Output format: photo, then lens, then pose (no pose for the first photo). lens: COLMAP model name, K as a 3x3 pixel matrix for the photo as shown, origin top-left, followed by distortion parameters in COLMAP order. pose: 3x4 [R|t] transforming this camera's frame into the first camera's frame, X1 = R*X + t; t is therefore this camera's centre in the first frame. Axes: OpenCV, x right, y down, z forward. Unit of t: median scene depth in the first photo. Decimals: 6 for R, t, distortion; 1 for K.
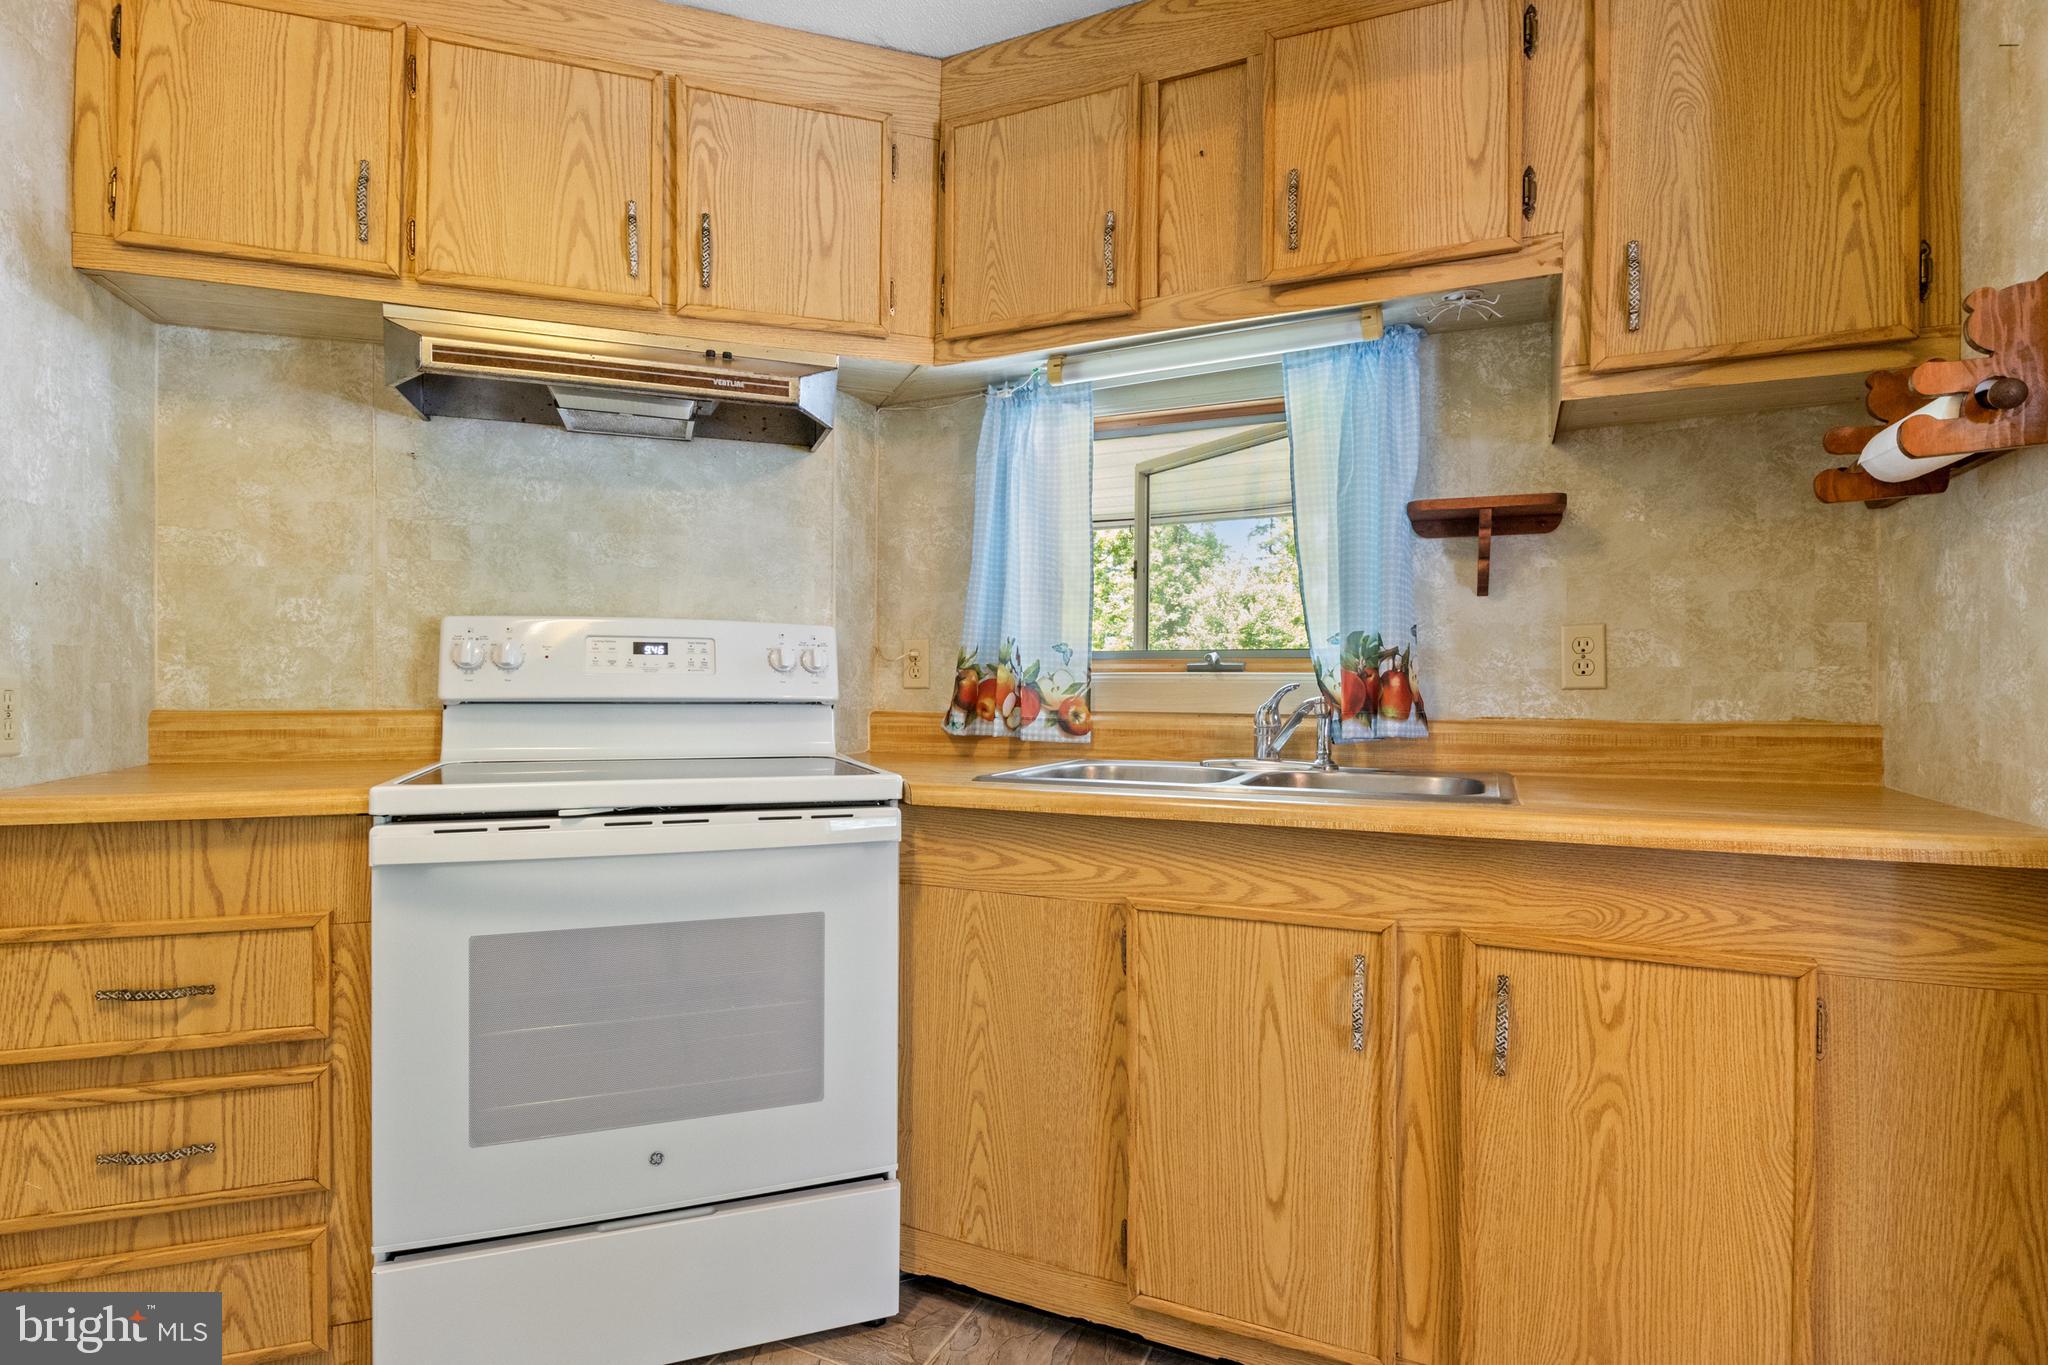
lens RADIAL K [[1031.2, 0, 1023.8], [0, 1031.2, 705.5], [0, 0, 1]] dist [-0.003786, -0.000546]
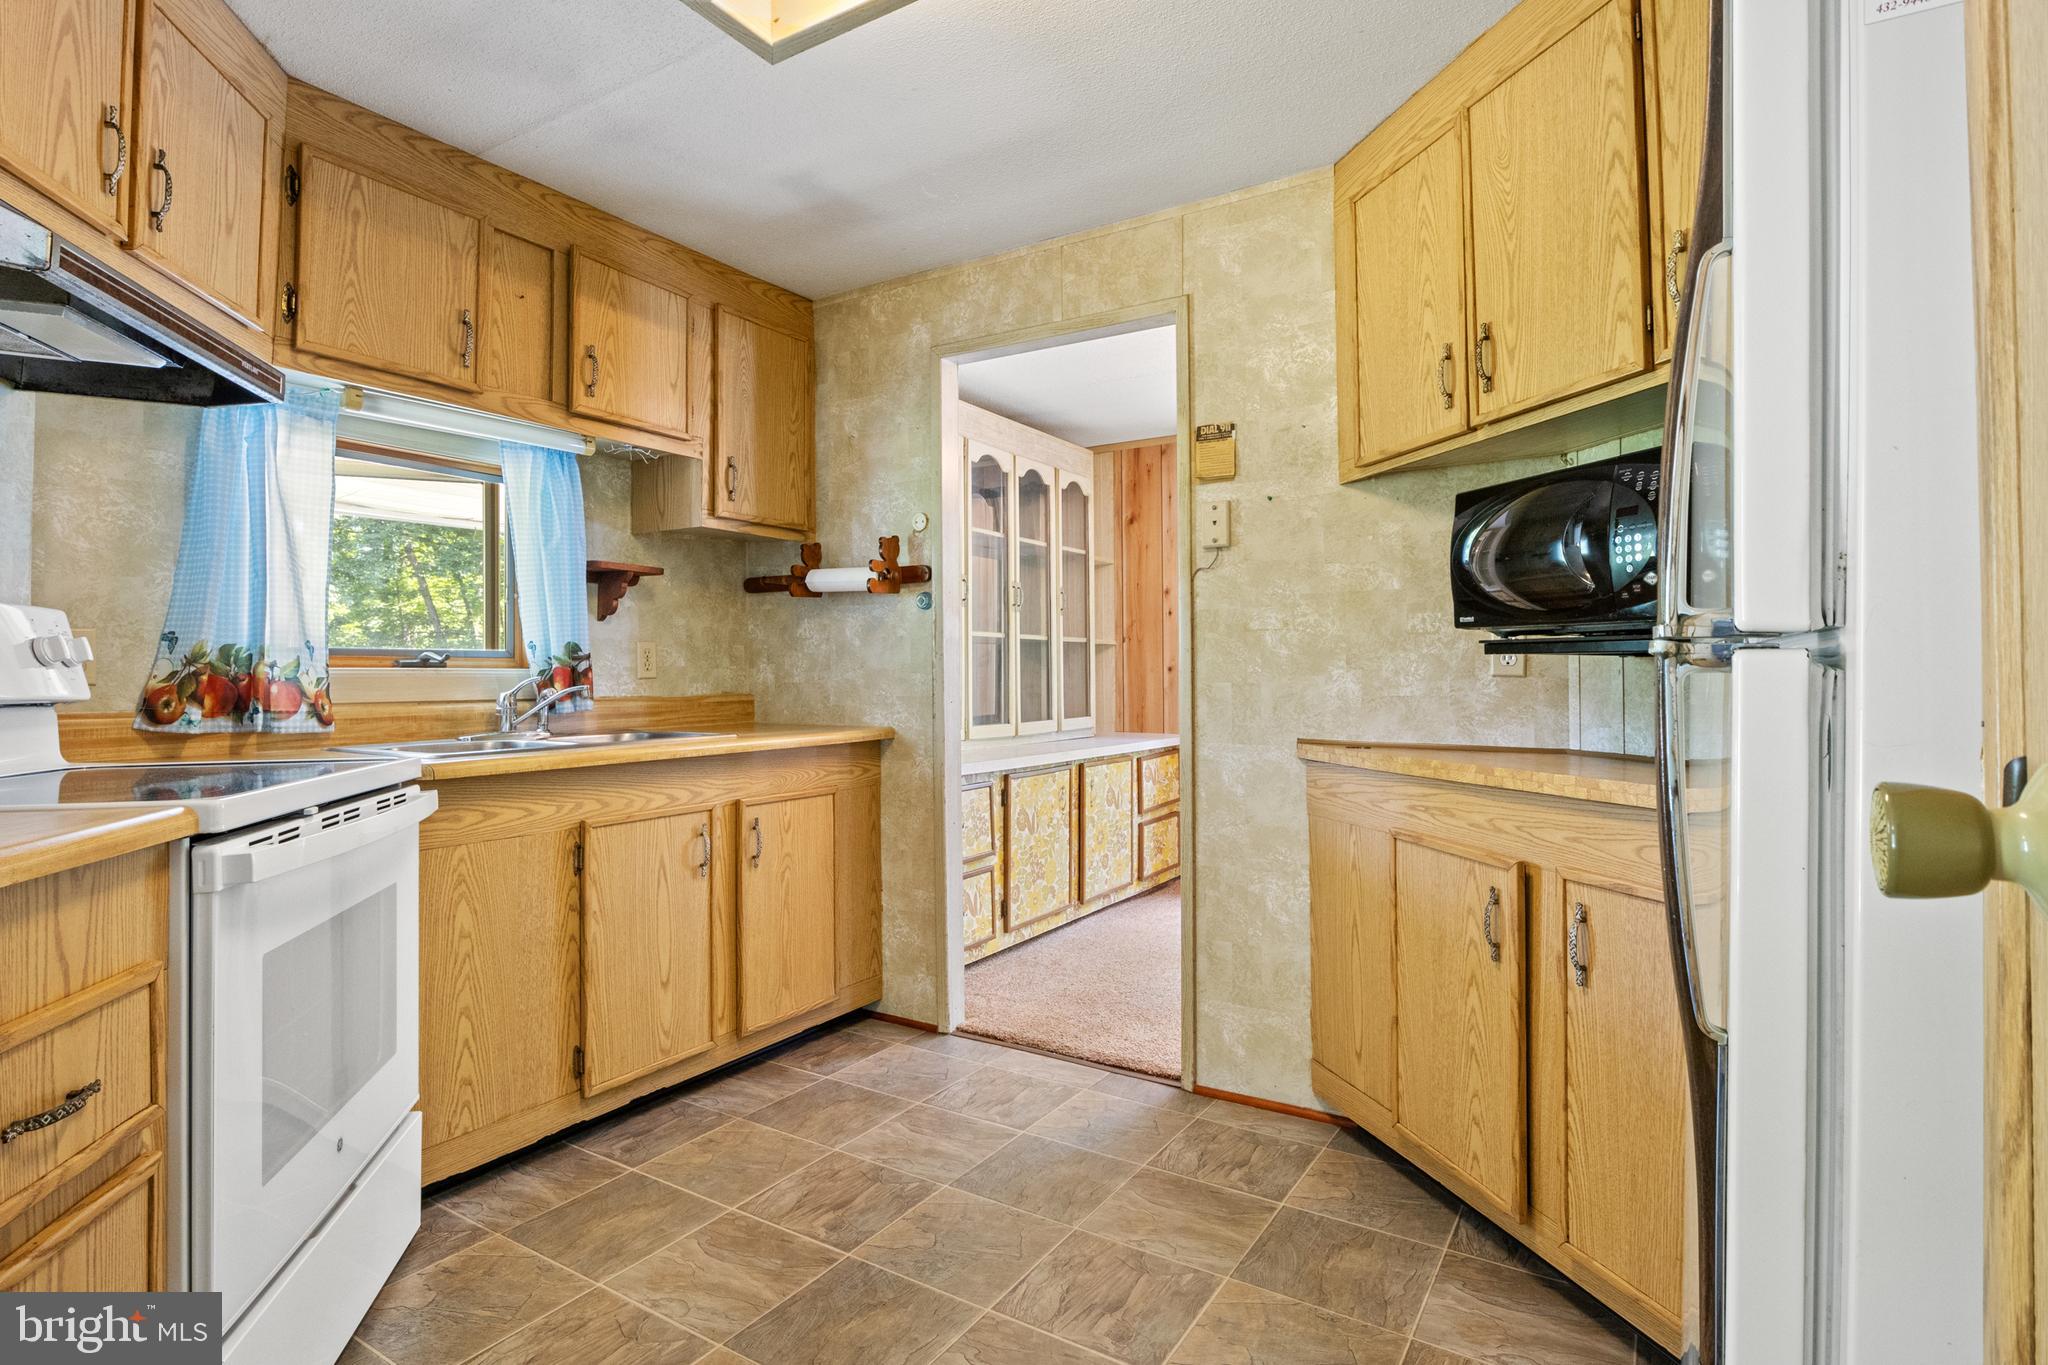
lens RADIAL K [[1031.9, 0, 1019.5], [0, 1031.9, 695.7], [0, 0, 1]] dist [-0.000912, -0.000564]
pose [[0.117022, -0.024435, 0.992829, -1.189838], [0.025981, 0.999430, 0.021535, -0.008793], [-0.992789, 0.023275, 0.117590, 0.184990]]
